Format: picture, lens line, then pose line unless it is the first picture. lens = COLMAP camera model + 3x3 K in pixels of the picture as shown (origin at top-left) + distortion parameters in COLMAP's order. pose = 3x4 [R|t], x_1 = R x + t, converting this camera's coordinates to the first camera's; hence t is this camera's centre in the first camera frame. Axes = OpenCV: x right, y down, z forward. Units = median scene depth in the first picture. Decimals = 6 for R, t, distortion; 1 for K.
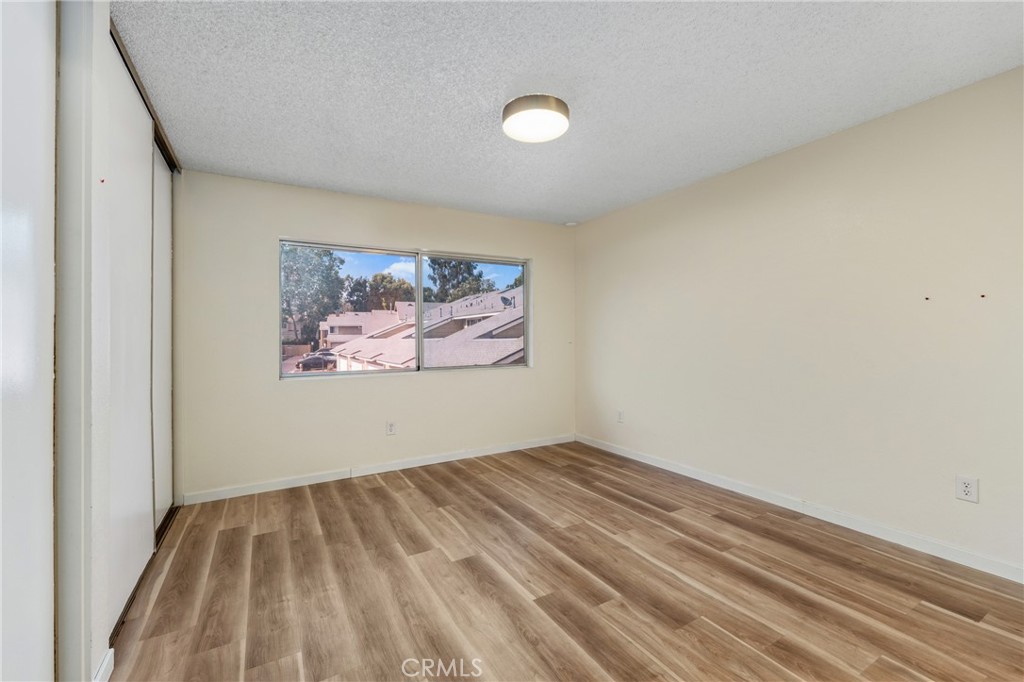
lens RADIAL K [[431.3, 0, 512.0], [0, 431.3, 341.0], [0, 0, 1]] dist [0.000806, -0.000016]
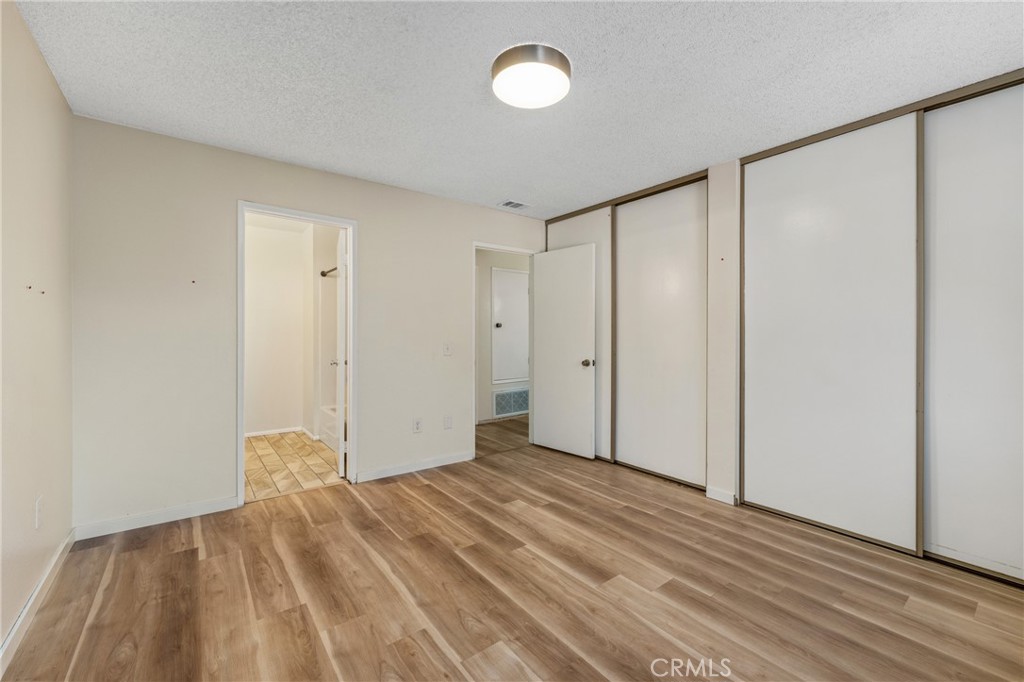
lens RADIAL K [[417.1, 0, 509.8], [0, 417.1, 334.6], [0, 0, 1]] dist [0.001438, -0.000051]
pose [[-0.992174, 0.004373, -0.124789, 0.217148], [0.003757, 0.999980, 0.005177, -0.014595], [0.124810, 0.004668, -0.992170, 1.939807]]
